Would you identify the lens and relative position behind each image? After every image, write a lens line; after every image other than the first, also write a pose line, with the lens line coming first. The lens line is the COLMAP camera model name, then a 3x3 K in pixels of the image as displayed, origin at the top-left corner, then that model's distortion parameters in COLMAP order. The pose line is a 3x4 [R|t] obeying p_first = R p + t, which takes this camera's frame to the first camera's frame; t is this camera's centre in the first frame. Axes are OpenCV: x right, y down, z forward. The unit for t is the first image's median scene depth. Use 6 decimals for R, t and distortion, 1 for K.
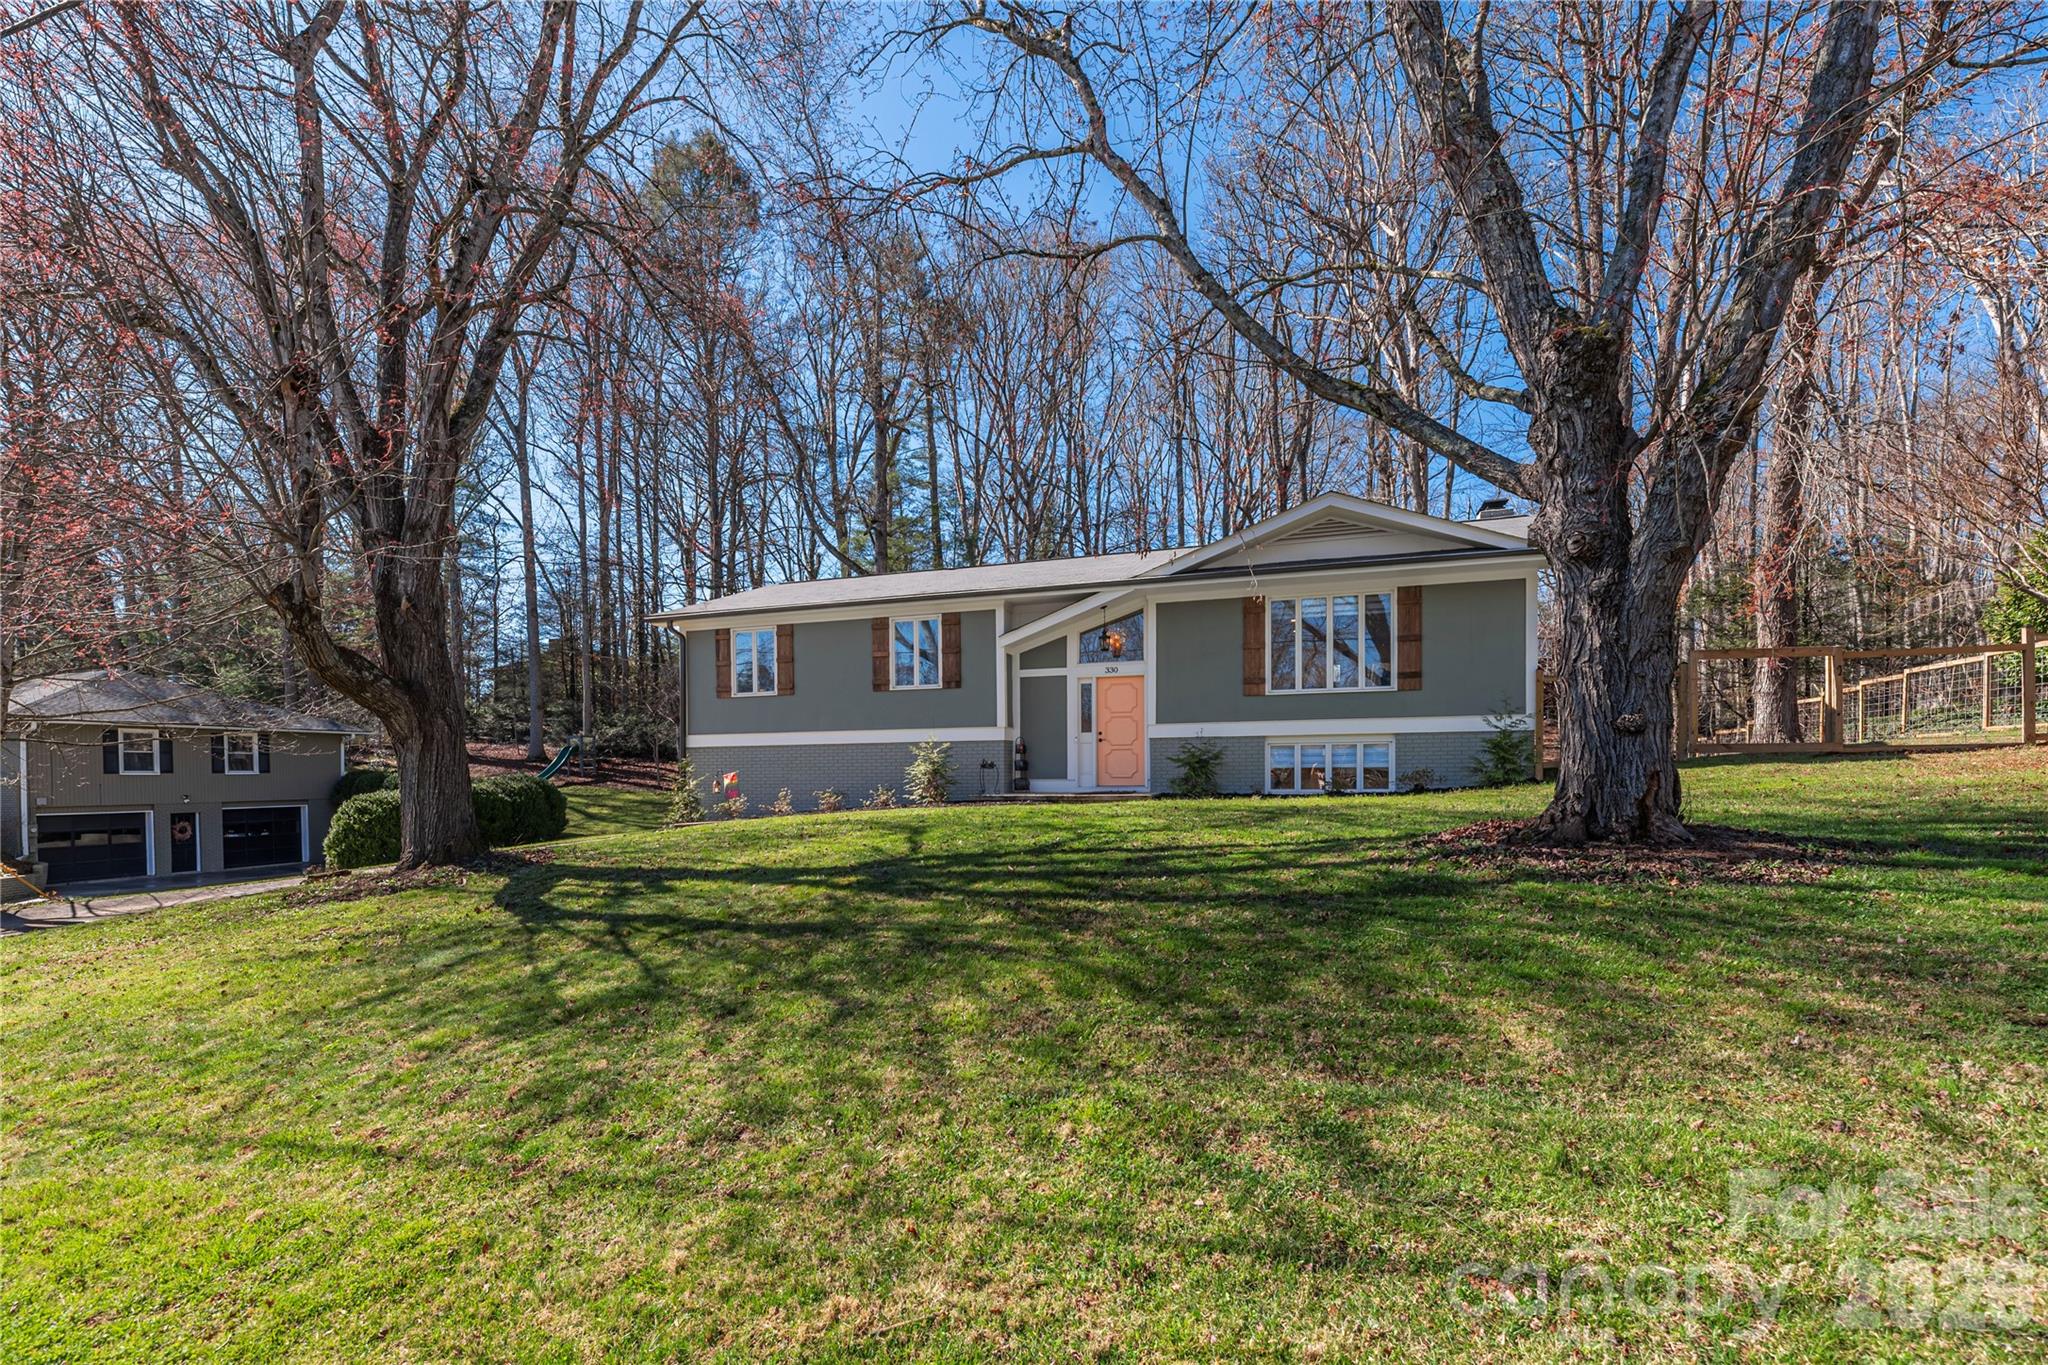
lens RADIAL K [[834.1, 0, 1064.6], [0, 834.1, 792.0], [0, 0, 1]] dist [-0.002561, -0.000622]
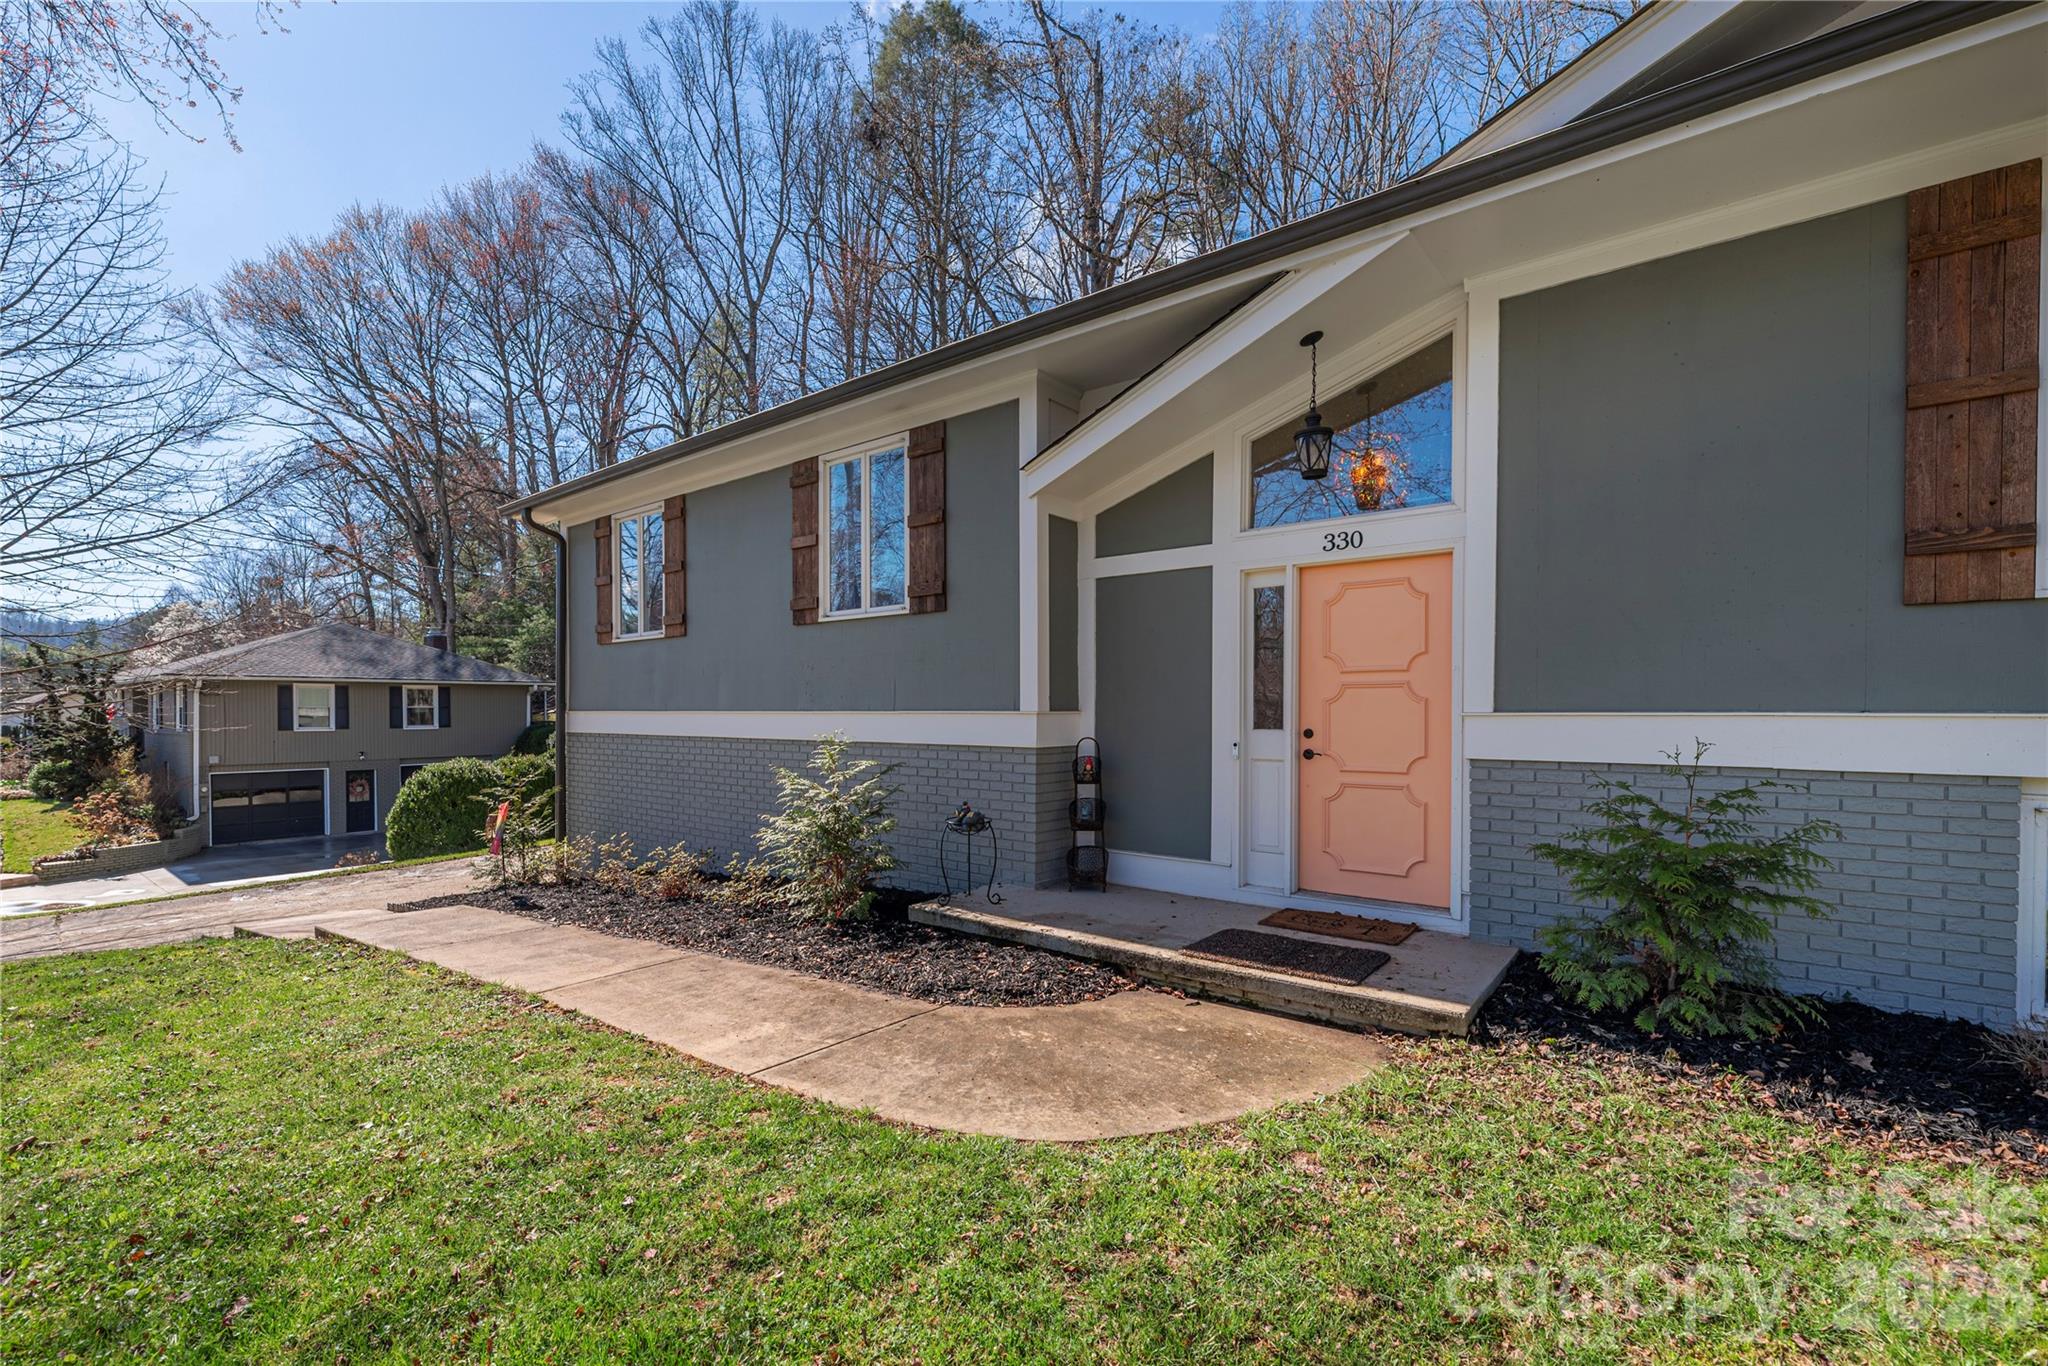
lens RADIAL K [[896.8, 0, 1030.4], [0, 896.8, 717.0], [0, 0, 1]] dist [0.000921, -0.000335]
pose [[0.925480, 0.011844, -0.378610, 0.075200], [-0.016947, 0.999805, -0.010148, -0.071168], [0.378416, 0.015808, 0.925501, 0.624438]]
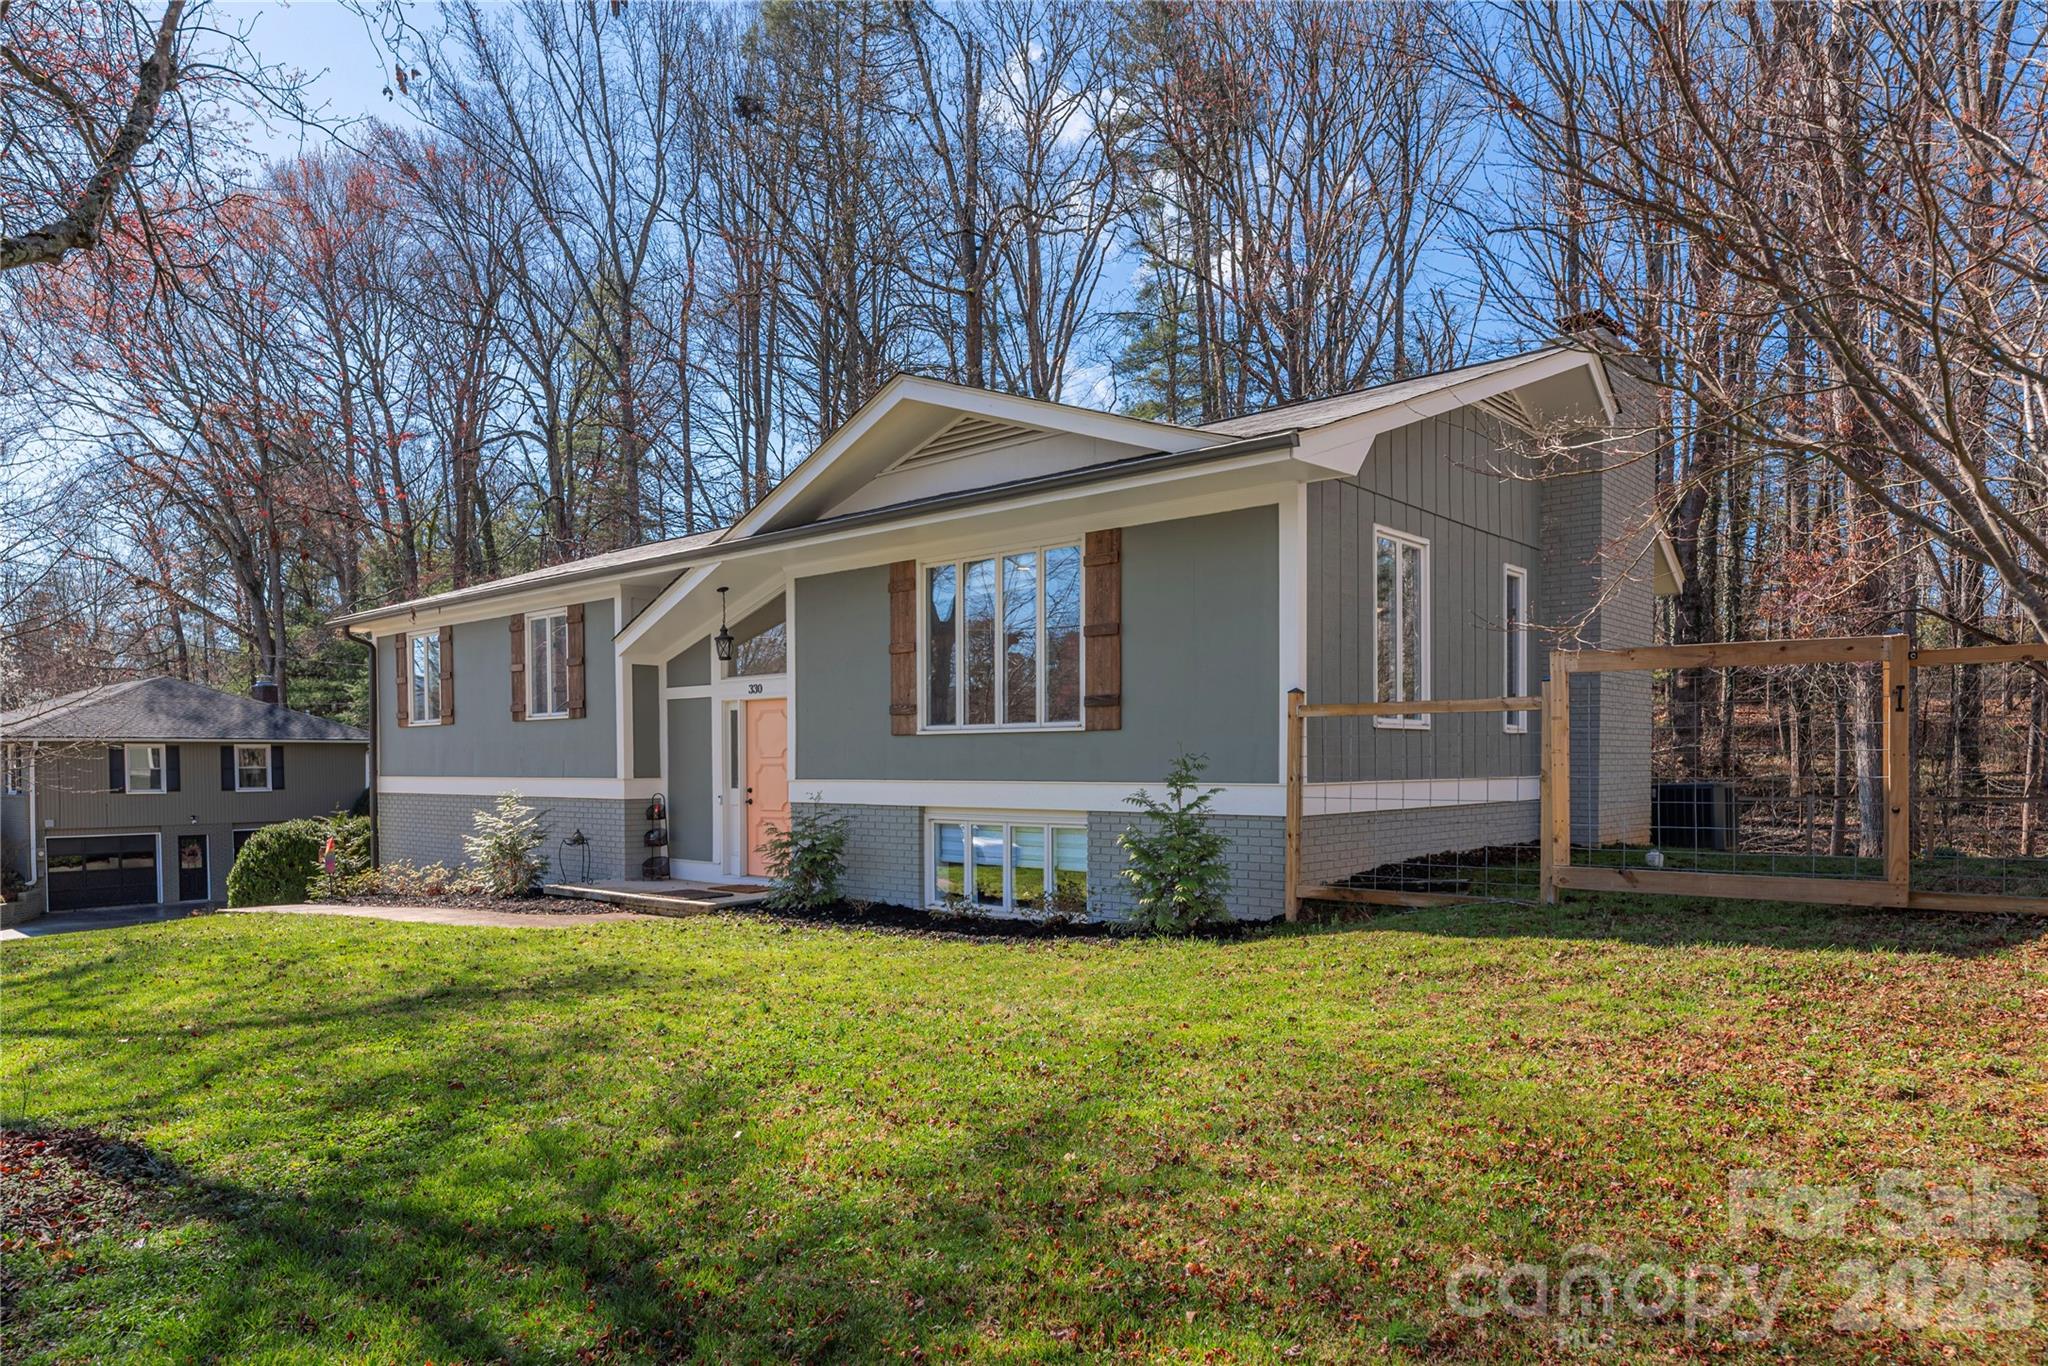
lens RADIAL K [[1268.5, 0, 1027.9], [0, 1268.5, 794.9], [0, 0, 1]] dist [-0.002799, 0.000818]
pose [[0.910222, 0.015232, -0.413840, 0.615896], [-0.013109, 0.999882, 0.007970, -0.076961], [0.413913, -0.001829, 0.910315, 0.230307]]
